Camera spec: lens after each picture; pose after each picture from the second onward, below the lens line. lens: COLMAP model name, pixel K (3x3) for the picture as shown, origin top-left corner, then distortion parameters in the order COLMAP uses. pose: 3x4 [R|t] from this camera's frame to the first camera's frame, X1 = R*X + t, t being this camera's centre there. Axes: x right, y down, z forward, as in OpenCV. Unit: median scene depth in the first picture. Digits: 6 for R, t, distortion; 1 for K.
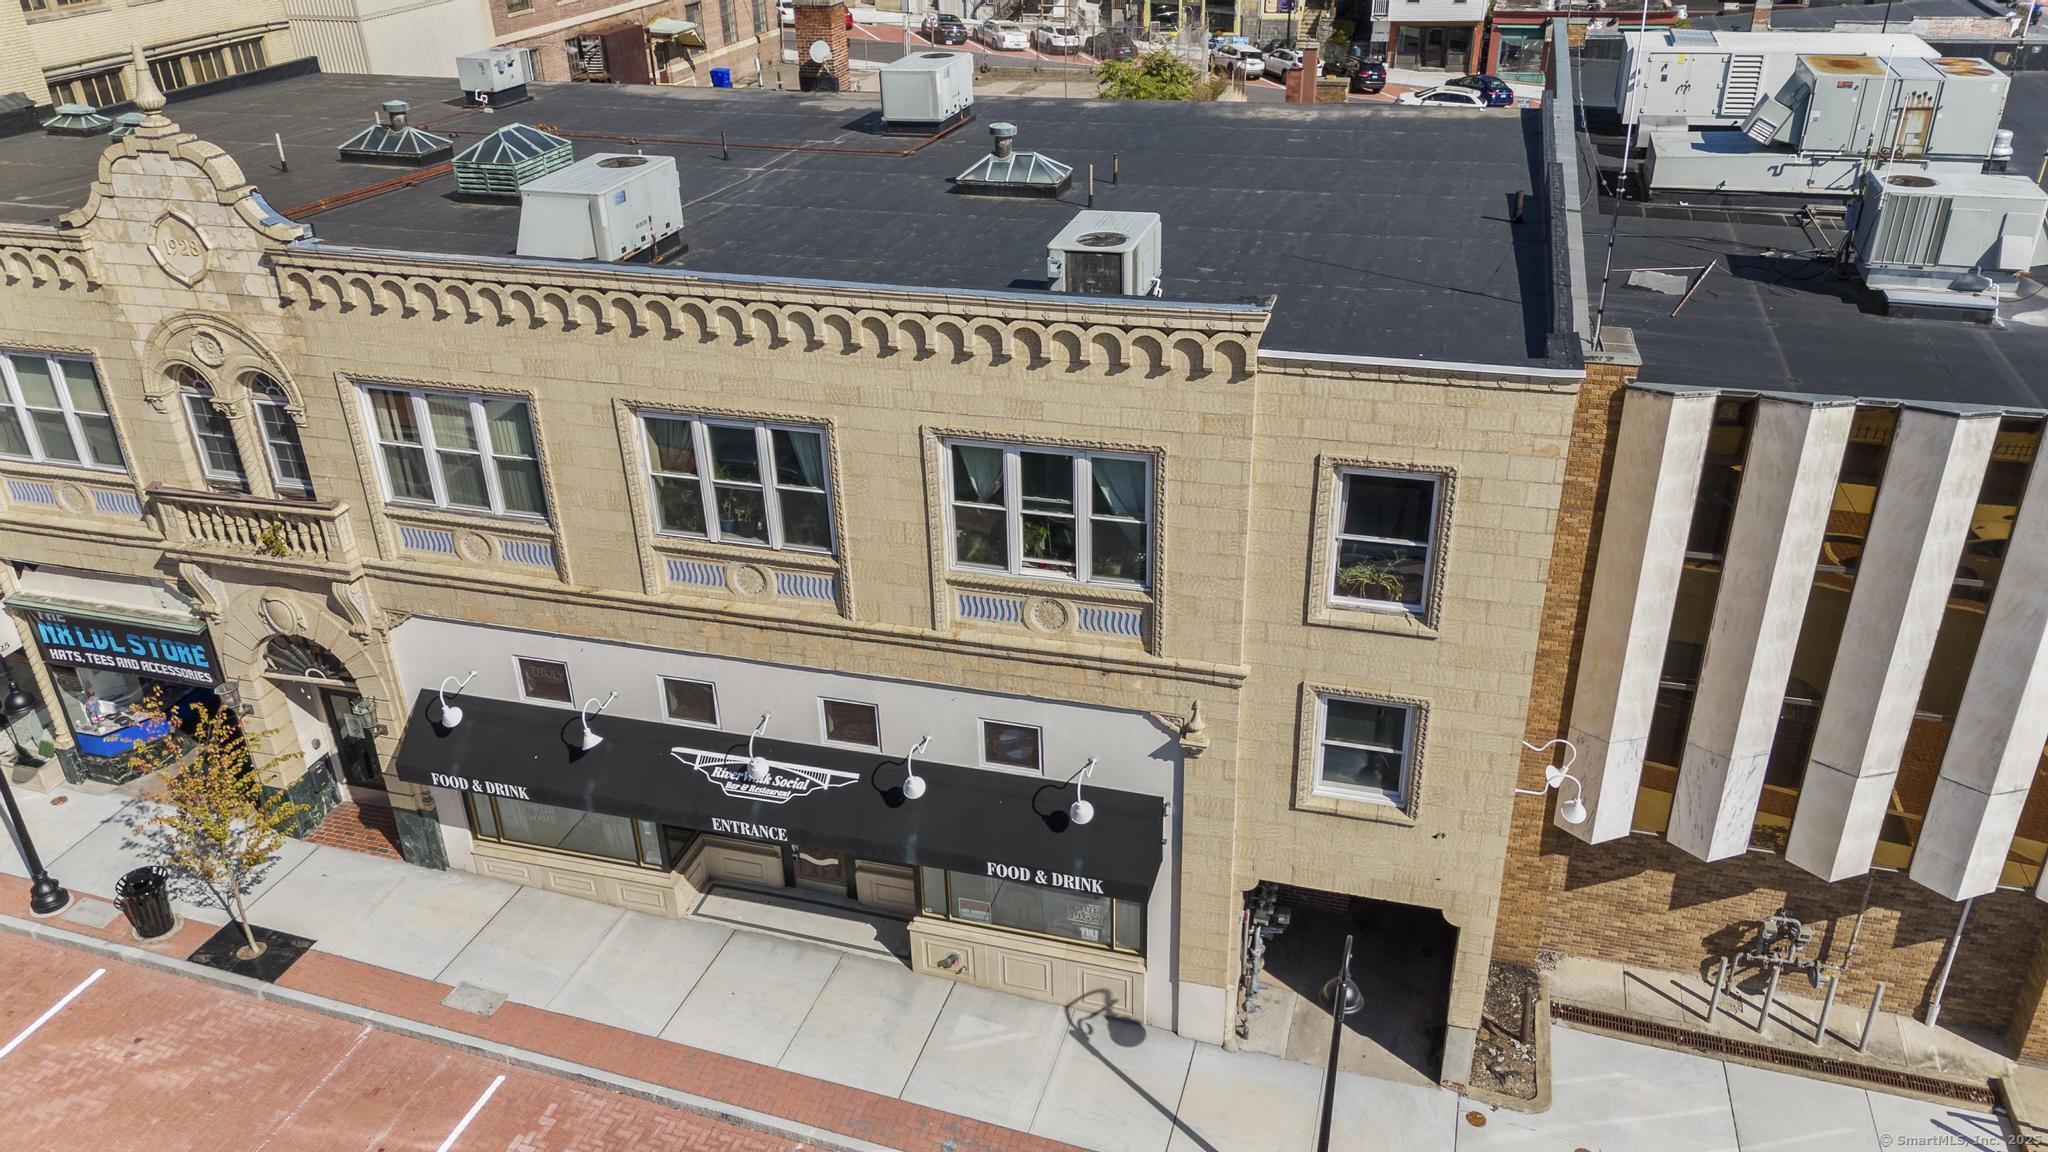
lens RADIAL K [[1501.6, 0, 1024.0], [0, 1501.6, 576.0], [0, 0, 1]] dist [0.082247, -0.096711]
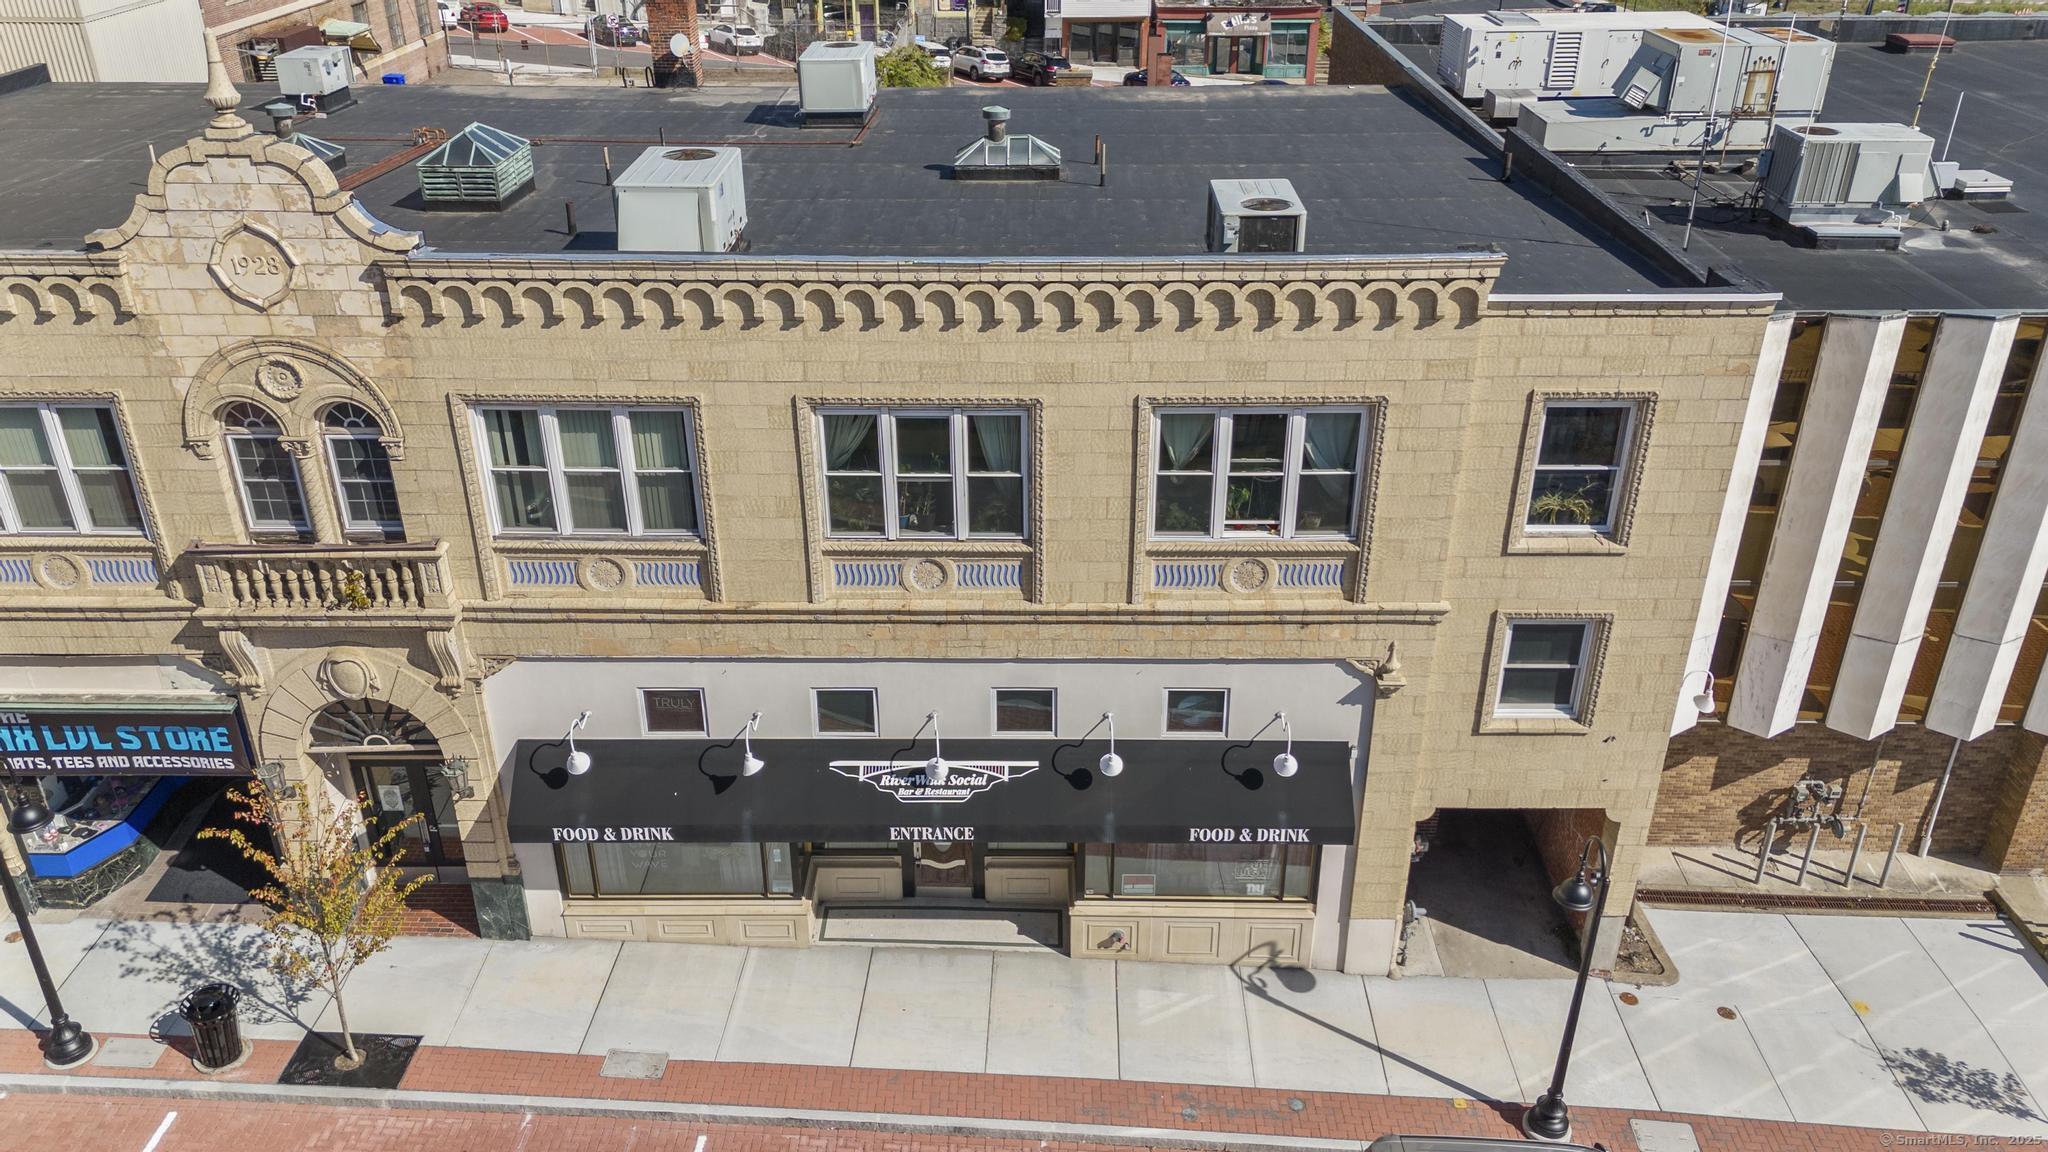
lens RADIAL K [[1524.9, 0, 1024.0], [0, 1524.9, 576.0], [0, 0, 1]] dist [0.080450, -0.092880]
pose [[0.962402, -0.104849, 0.250579, -0.355227], [0.106733, 0.994269, 0.006095, 0.003685], [-0.249782, 0.020879, 0.968077, 0.031916]]
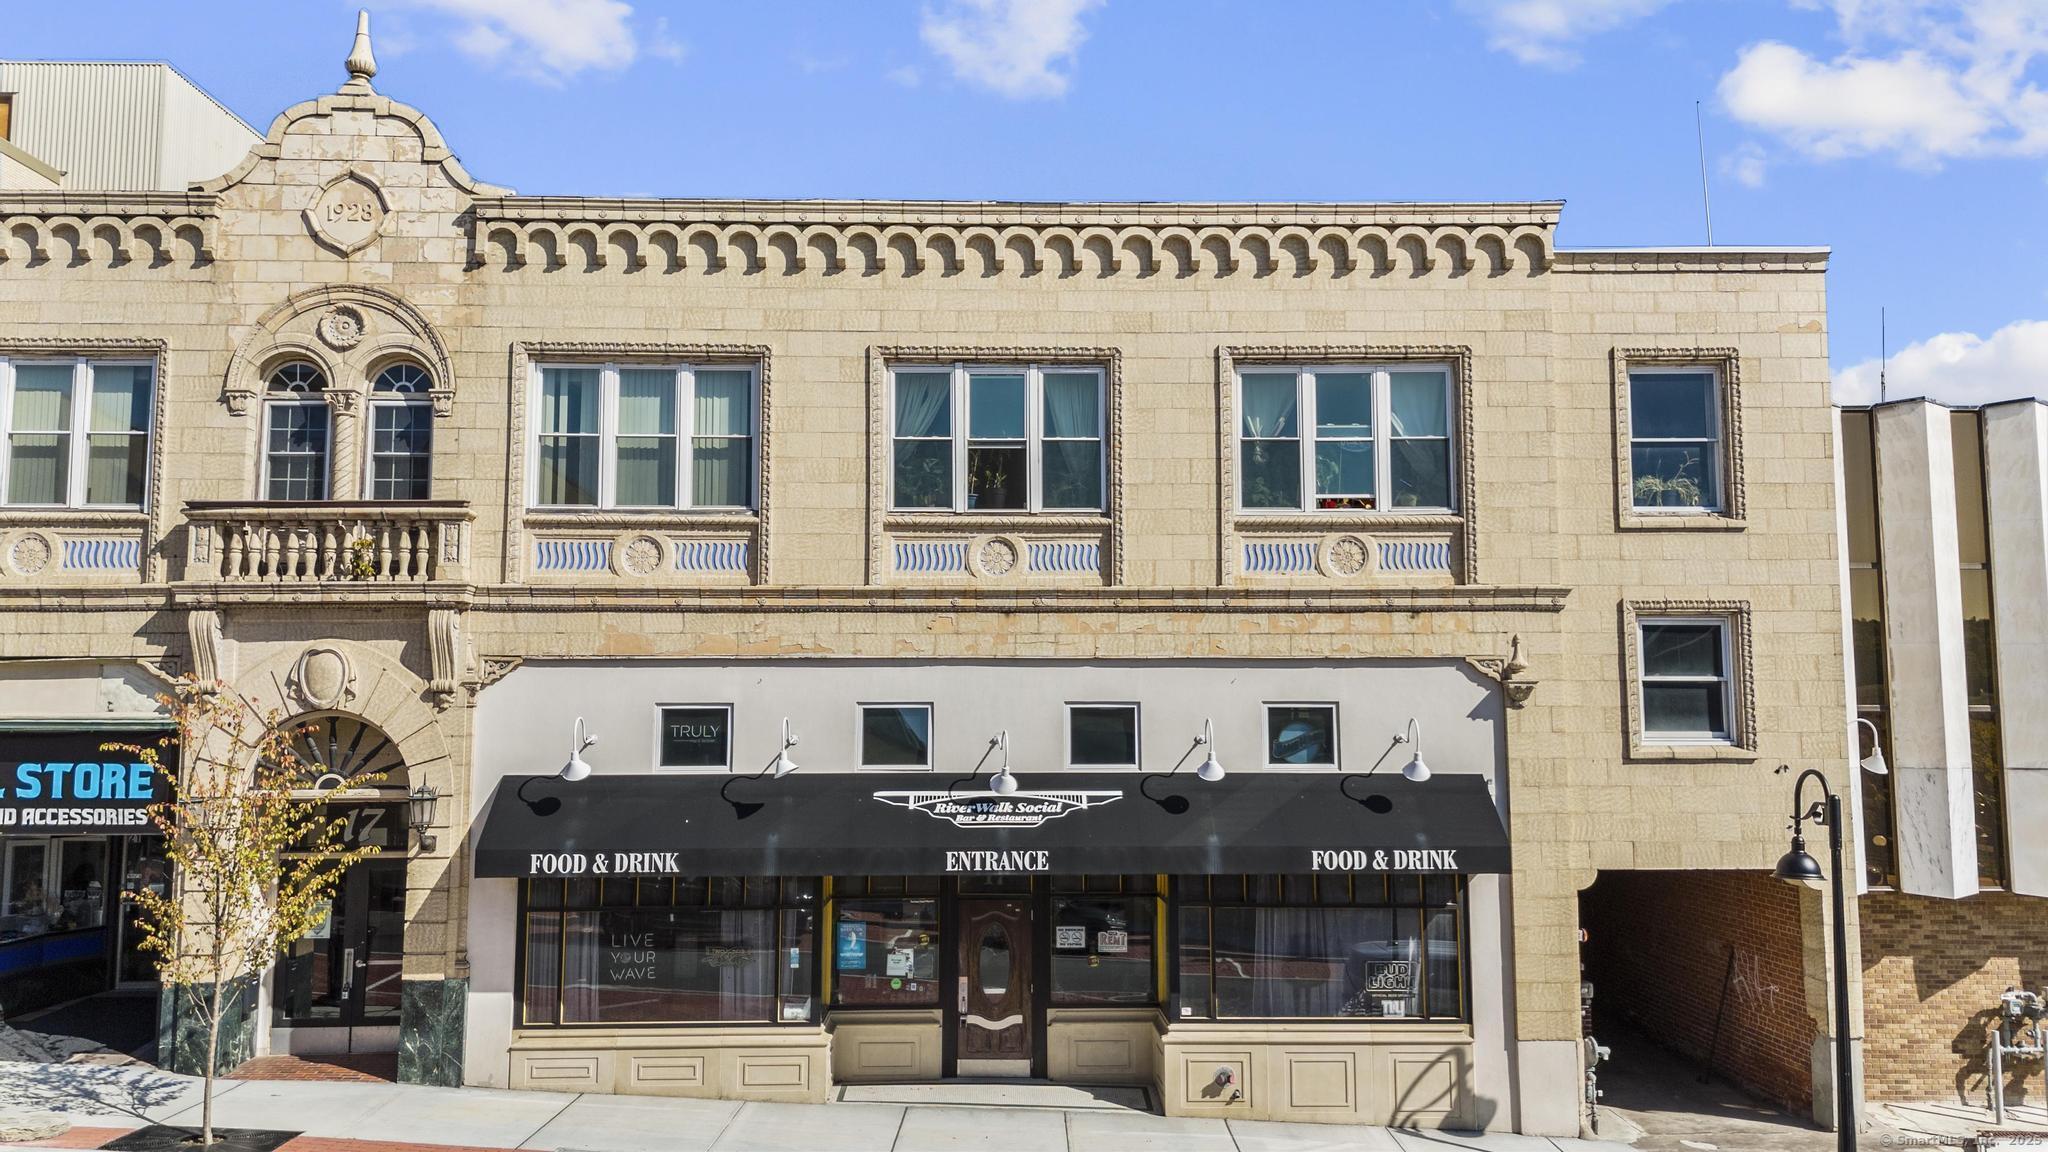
lens RADIAL K [[1524.9, 0, 1024.0], [0, 1524.9, 576.0], [0, 0, 1]] dist [0.080450, -0.092880]
pose [[0.953088, 0.054711, 0.297707, -0.417798], [0.119729, 0.835179, -0.536788, 0.477604], [-0.278007, 0.547250, 0.789449, 0.281776]]
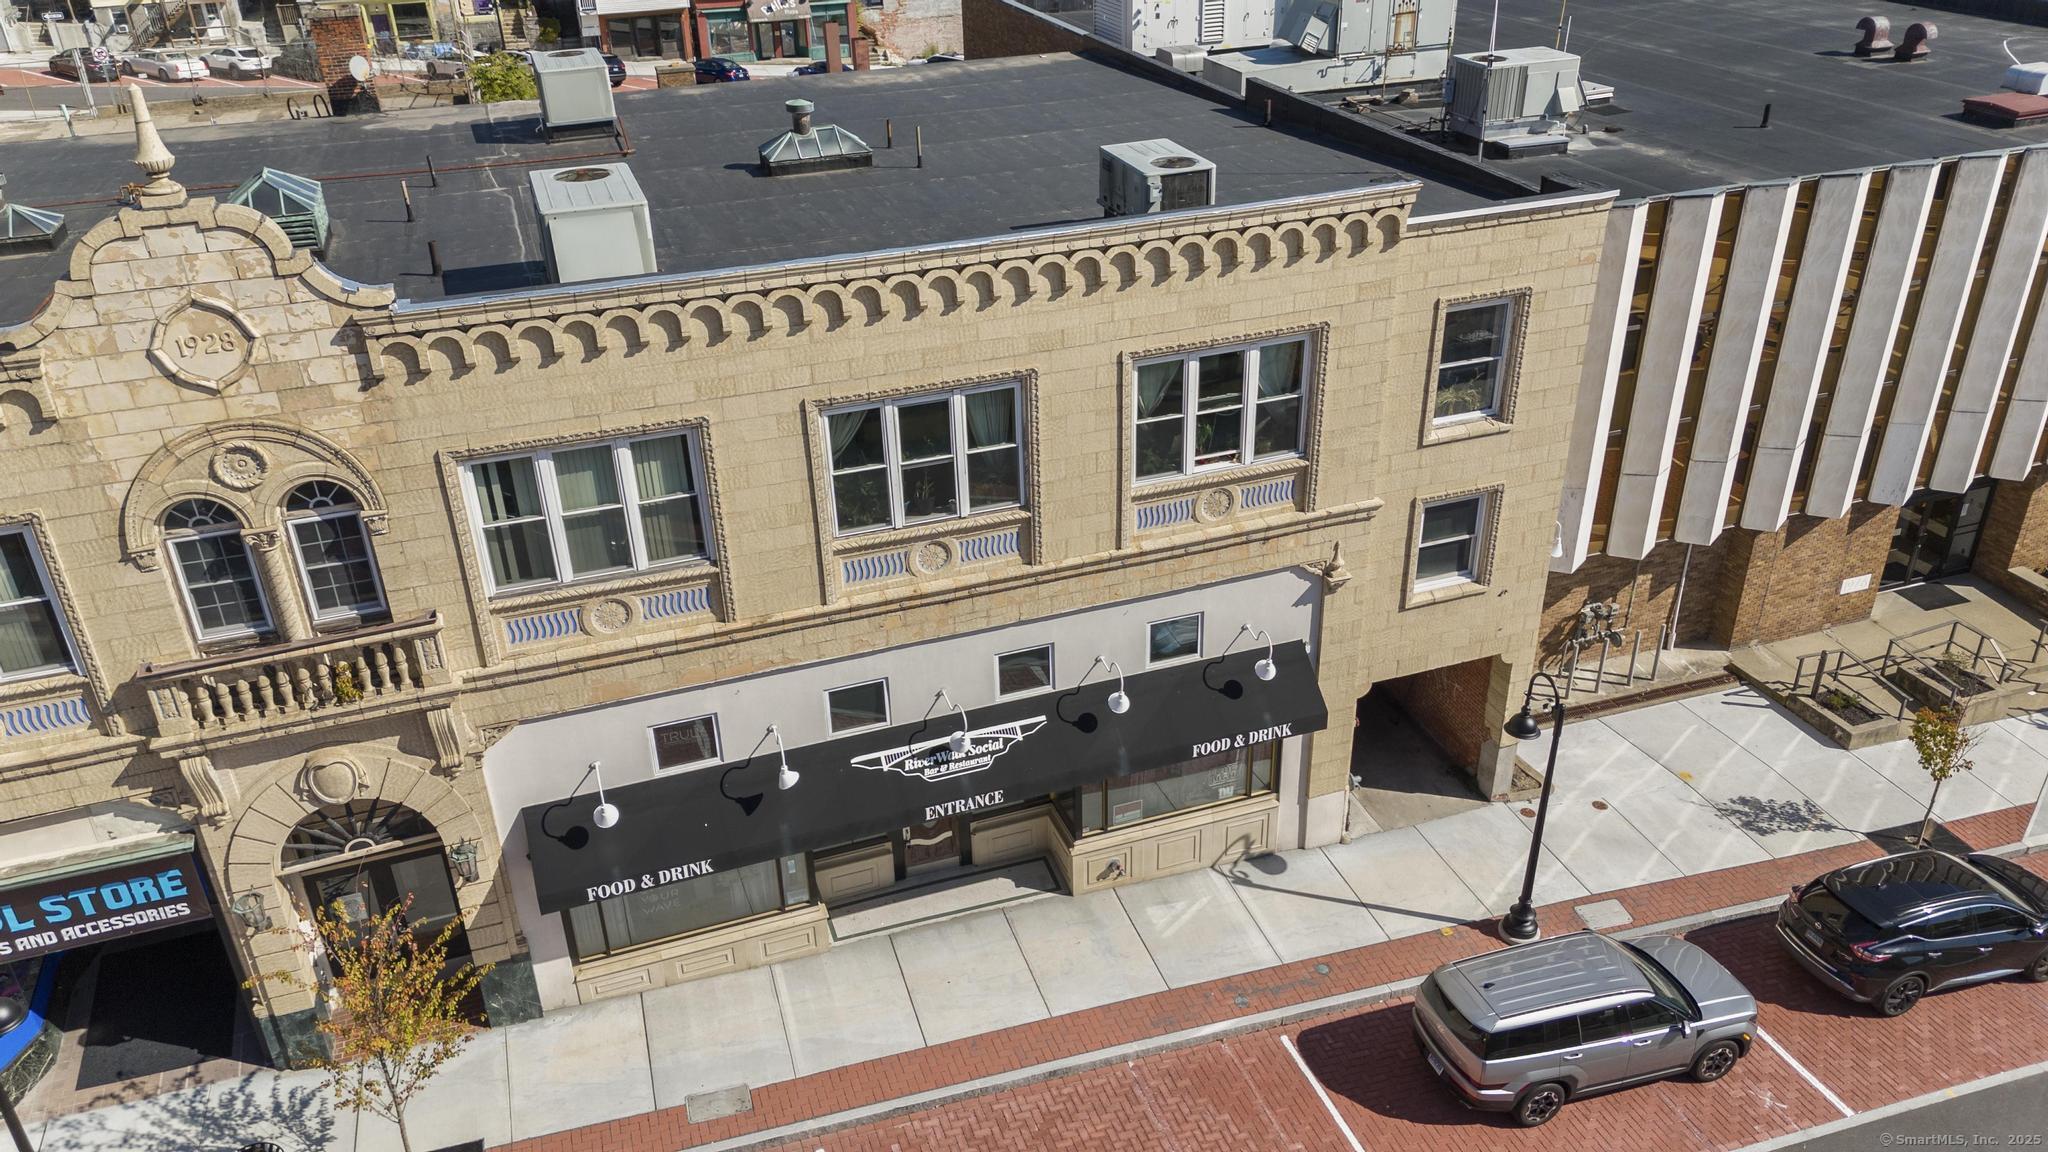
lens RADIAL K [[1501.6, 0, 1024.0], [0, 1501.6, 576.0], [0, 0, 1]] dist [0.082247, -0.096711]
pose [[0.812947, -0.275395, 0.513104, -0.621806], [0.275892, 0.958090, 0.077114, -0.043472], [-0.512836, 0.078872, 0.854856, 0.117712]]
